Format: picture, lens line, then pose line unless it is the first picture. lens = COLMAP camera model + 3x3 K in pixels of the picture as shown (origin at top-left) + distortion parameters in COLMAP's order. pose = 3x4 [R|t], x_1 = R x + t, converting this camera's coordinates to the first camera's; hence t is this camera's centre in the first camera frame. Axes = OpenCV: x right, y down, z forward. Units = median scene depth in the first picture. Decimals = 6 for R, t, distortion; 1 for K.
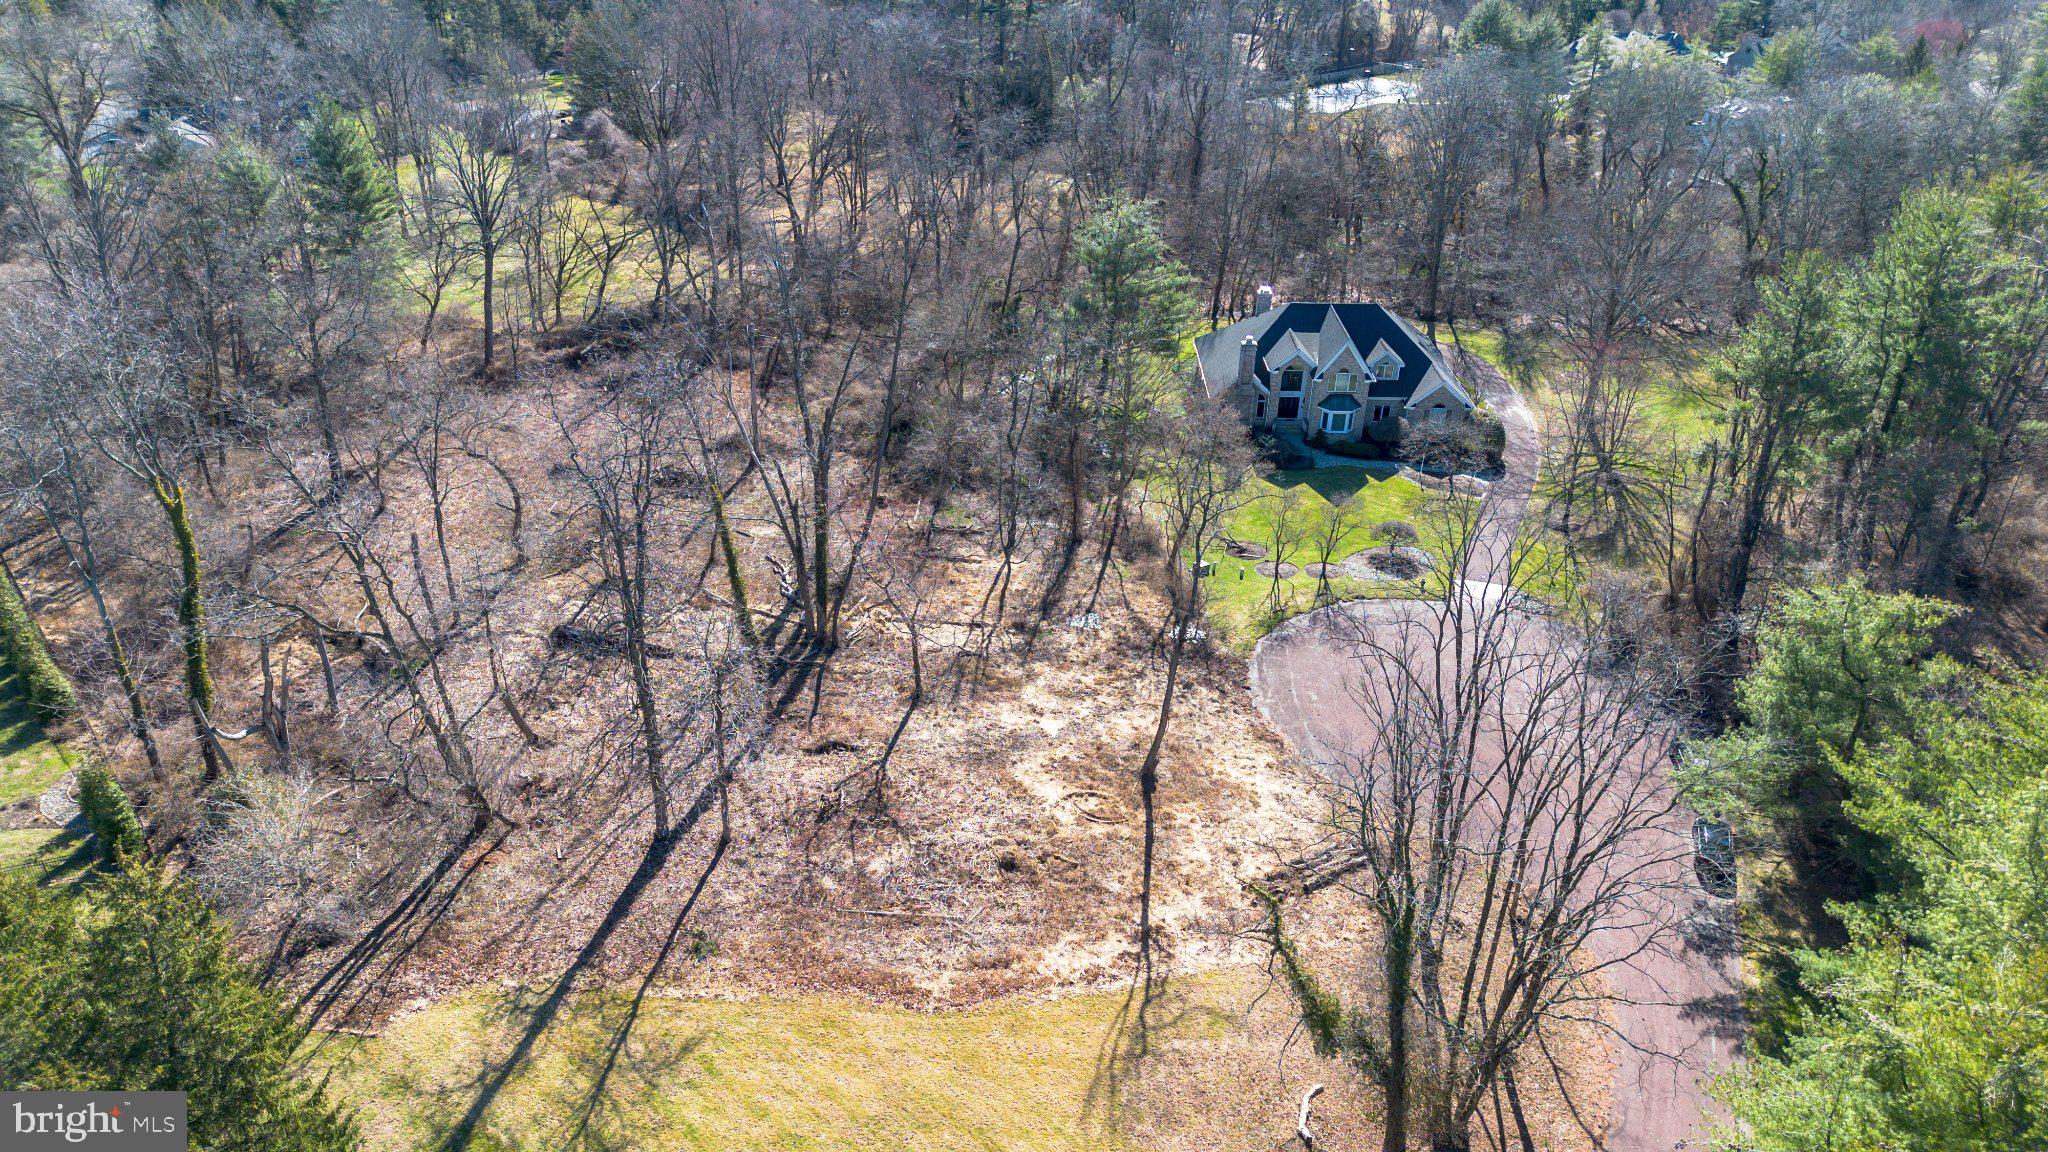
lens RADIAL K [[1440.7, 0, 1023.4], [0, 1440.7, 571.0], [0, 0, 1]] dist [0.068999, -0.062123]
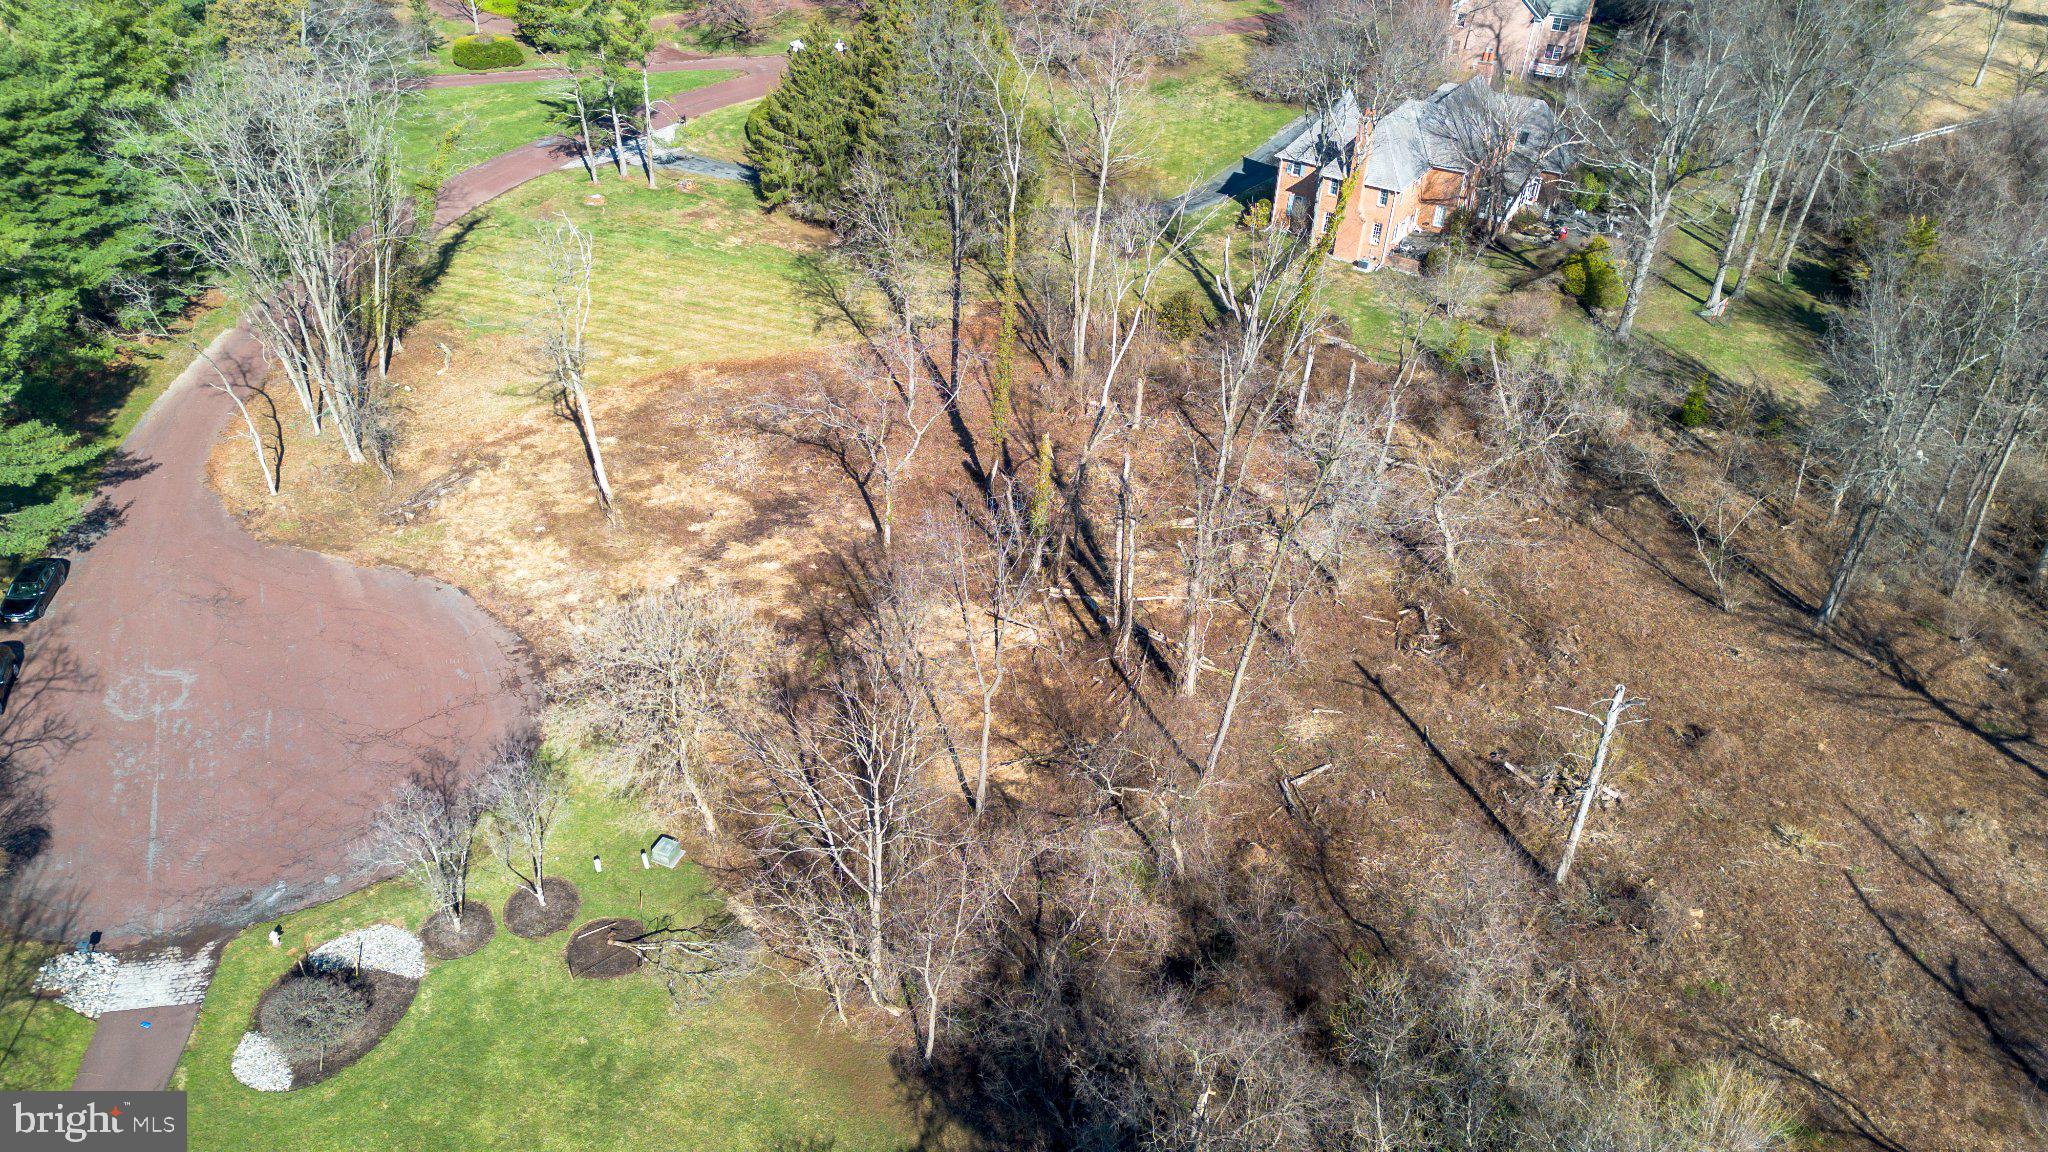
lens RADIAL K [[1440.7, 0, 1027.2], [0, 1440.7, 567.3], [0, 0, 1]] dist [0.068999, -0.062123]
pose [[-0.867205, 0.220770, -0.446336, 0.276215], [-0.289203, 0.506374, 0.812372, -0.710285], [0.405360, 0.833575, -0.375283, 1.390947]]
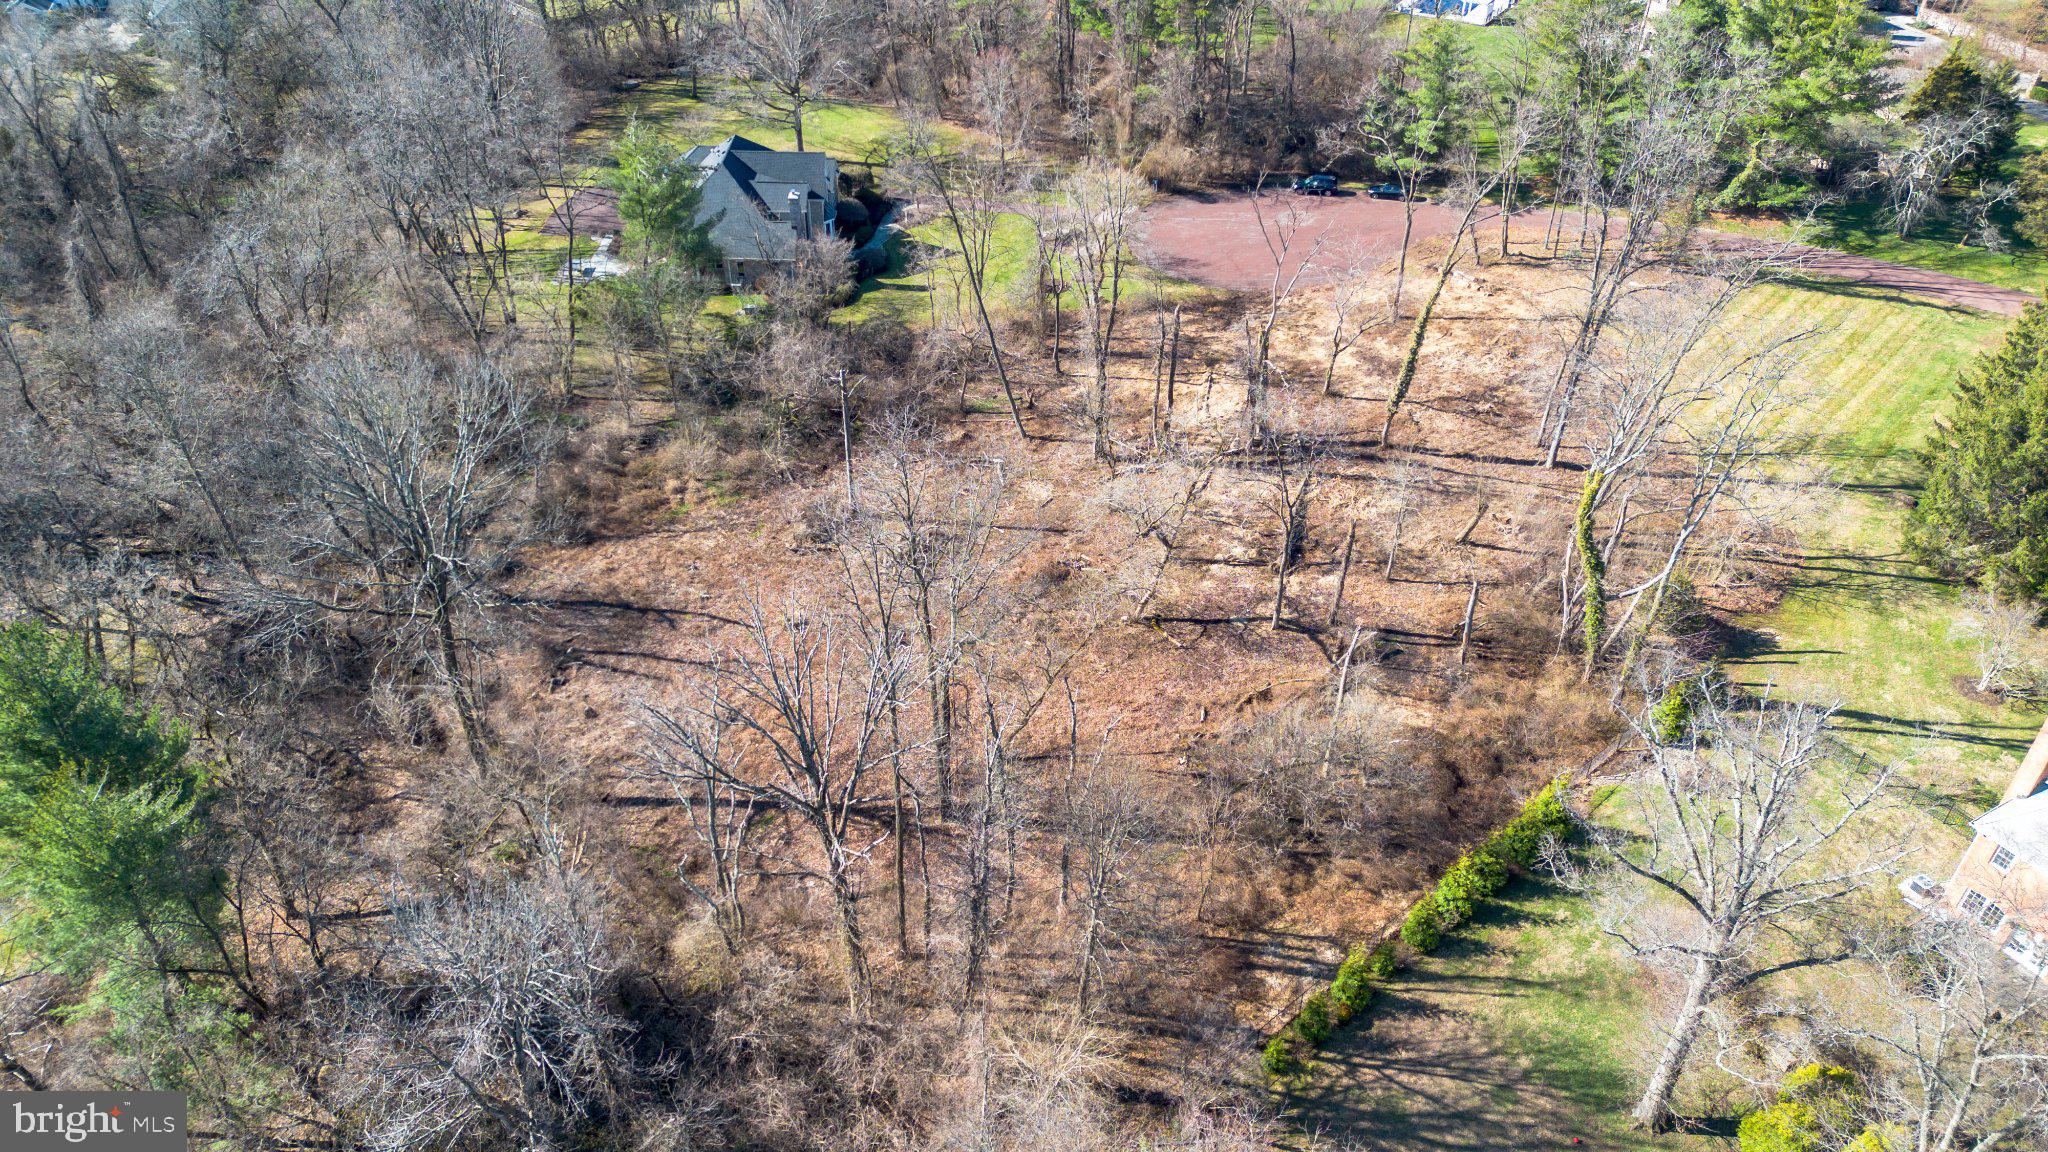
lens RADIAL K [[1440.7, 0, 1014.3], [0, 1440.7, 578.7], [0, 0, 1]] dist [0.068999, -0.062123]
pose [[0.002395, -0.603411, 0.797426, -1.233714], [0.473707, 0.702965, 0.530510, -0.637308], [-0.880679, 0.376476, 0.287524, 0.916450]]
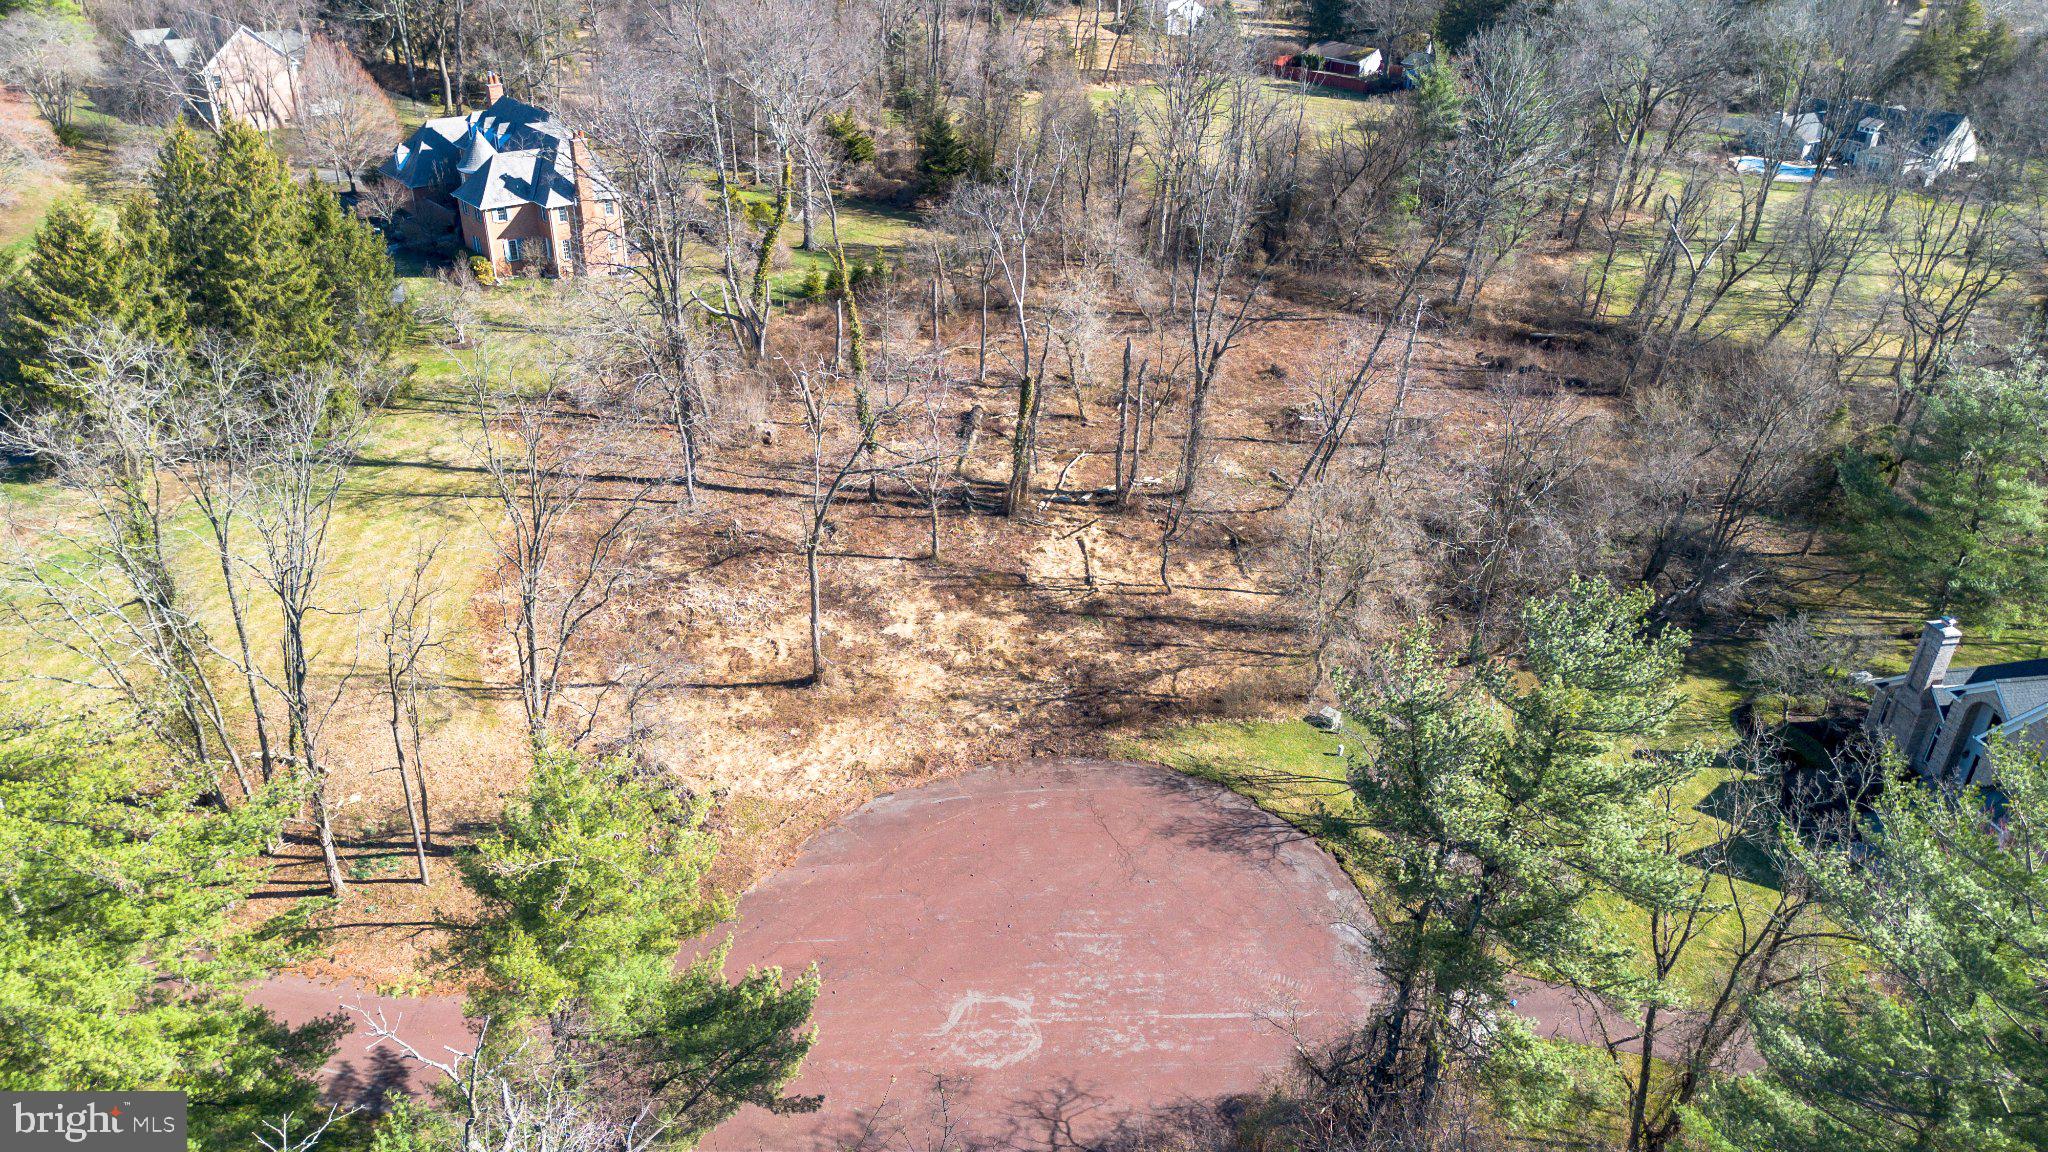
lens RADIAL K [[1440.7, 0, 1019.3], [0, 1440.7, 579.4], [0, 0, 1]] dist [0.068999, -0.062123]
pose [[0.203786, 0.466900, -0.860509, 0.803250], [-0.493593, 0.808066, 0.321552, -0.253619], [0.845481, 0.359213, 0.395130, 0.644458]]
